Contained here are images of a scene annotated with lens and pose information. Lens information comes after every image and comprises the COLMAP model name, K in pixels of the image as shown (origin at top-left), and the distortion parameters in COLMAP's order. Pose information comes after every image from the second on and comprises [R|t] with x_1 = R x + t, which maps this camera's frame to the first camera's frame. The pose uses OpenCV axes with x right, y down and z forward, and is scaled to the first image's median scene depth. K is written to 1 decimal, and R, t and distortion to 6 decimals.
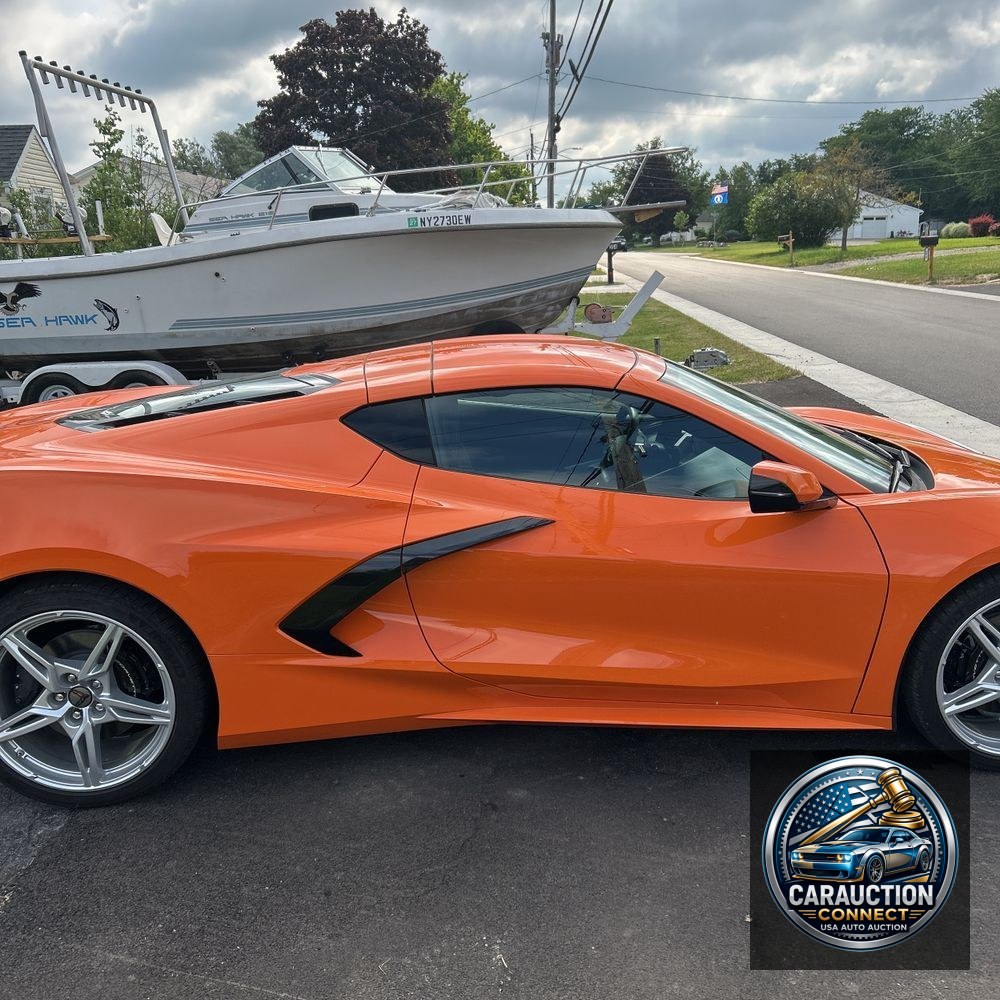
lens RADIAL K [[992.9, 0, 480.6], [0, 992.9, 503.6], [0, 0, 1]] dist [0.042696, -0.091380]
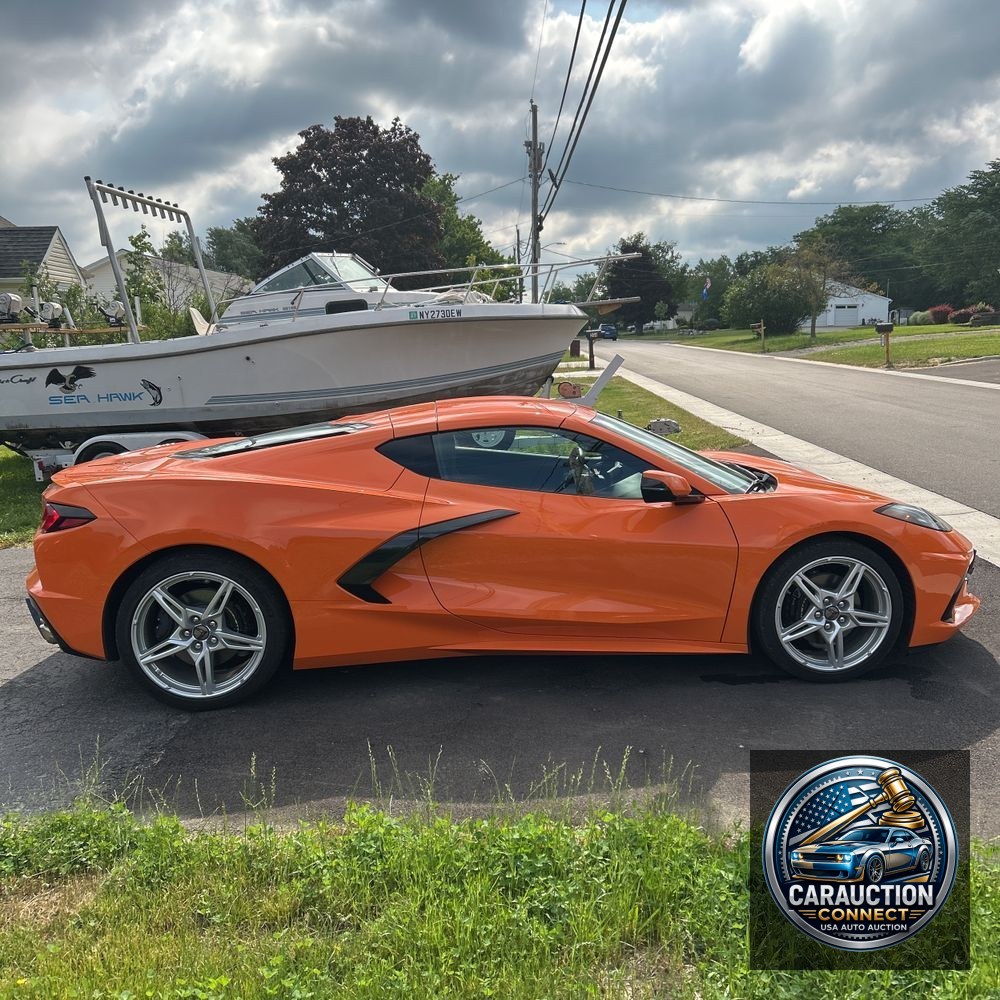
lens RADIAL K [[977.2, 0, 500.0], [0, 977.2, 500.0], [0, 0, 1]] dist [0.115935, -0.349377]
pose [[0.999556, -0.008064, 0.028675, 0.000982], [0.010497, 0.996263, -0.085732, 0.040725], [-0.027877, 0.085995, 0.995905, -0.157249]]
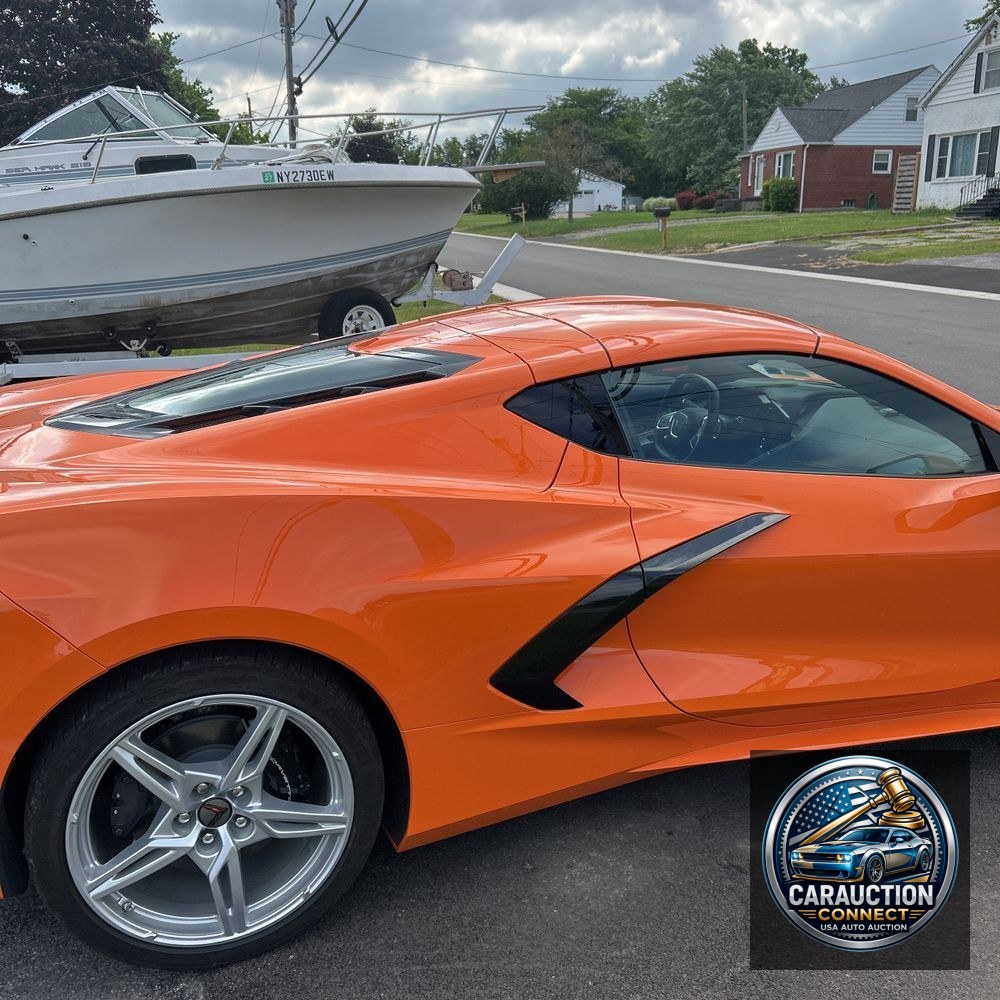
lens RADIAL K [[999.1, 0, 491.5], [0, 999.1, 490.8], [0, 0, 1]] dist [0.012786, -0.011491]
pose [[0.961198, -0.066598, 0.267698, -0.124219], [0.062824, 0.997768, 0.022651, -0.012047], [-0.268609, -0.004954, 0.963237, 0.084767]]
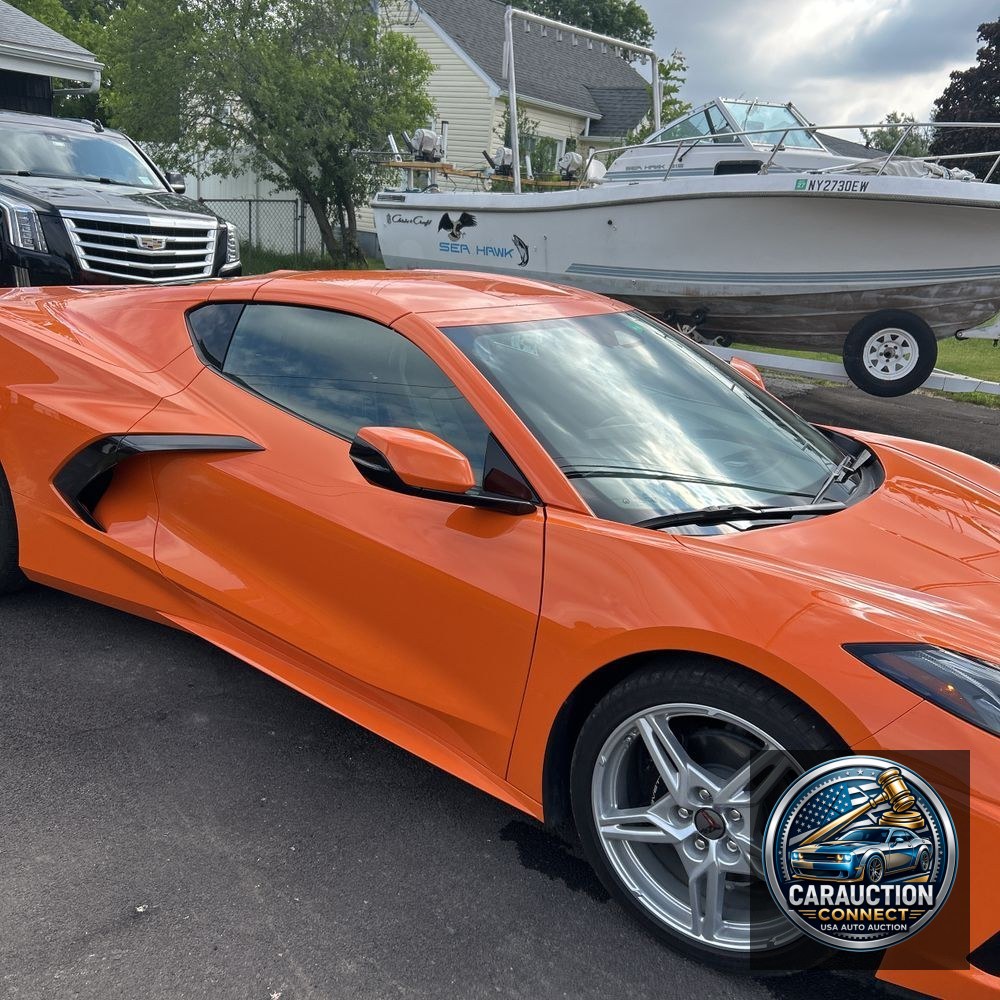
lens RADIAL K [[990.5, 0, 501.8], [0, 990.5, 488.8], [0, 0, 1]] dist [0.035278, -0.026898]
pose [[0.806051, 0.247102, -0.537794, 0.245660], [-0.241158, 0.966944, 0.082835, -0.025160], [0.540485, 0.062924, 0.838997, 0.110754]]
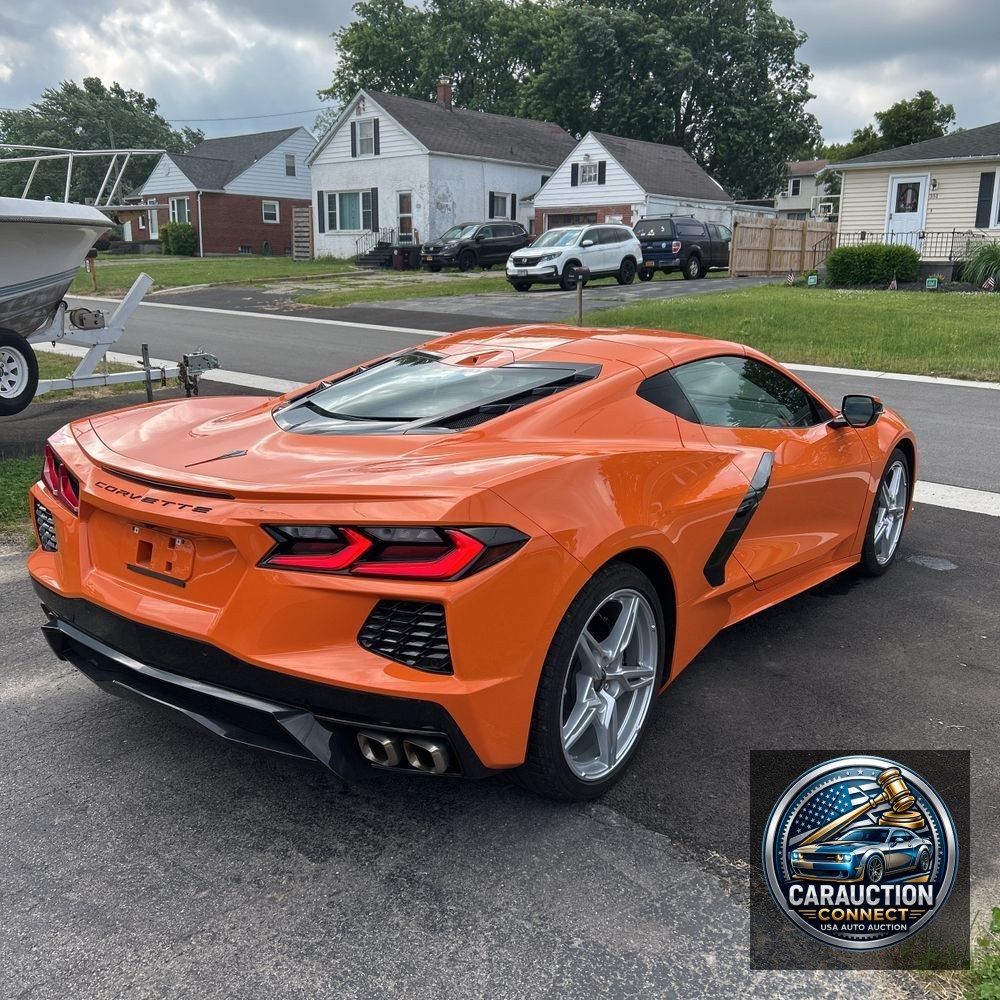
lens RADIAL K [[998.3, 0, 500.0], [0, 998.3, 500.0], [0, 0, 1]] dist [0.011531, 0.005799]
pose [[0.639240, -0.150098, 0.754216, -0.383223], [0.162377, 0.984999, 0.058403, -0.019373], [-0.751668, 0.085134, 0.654024, 0.128673]]
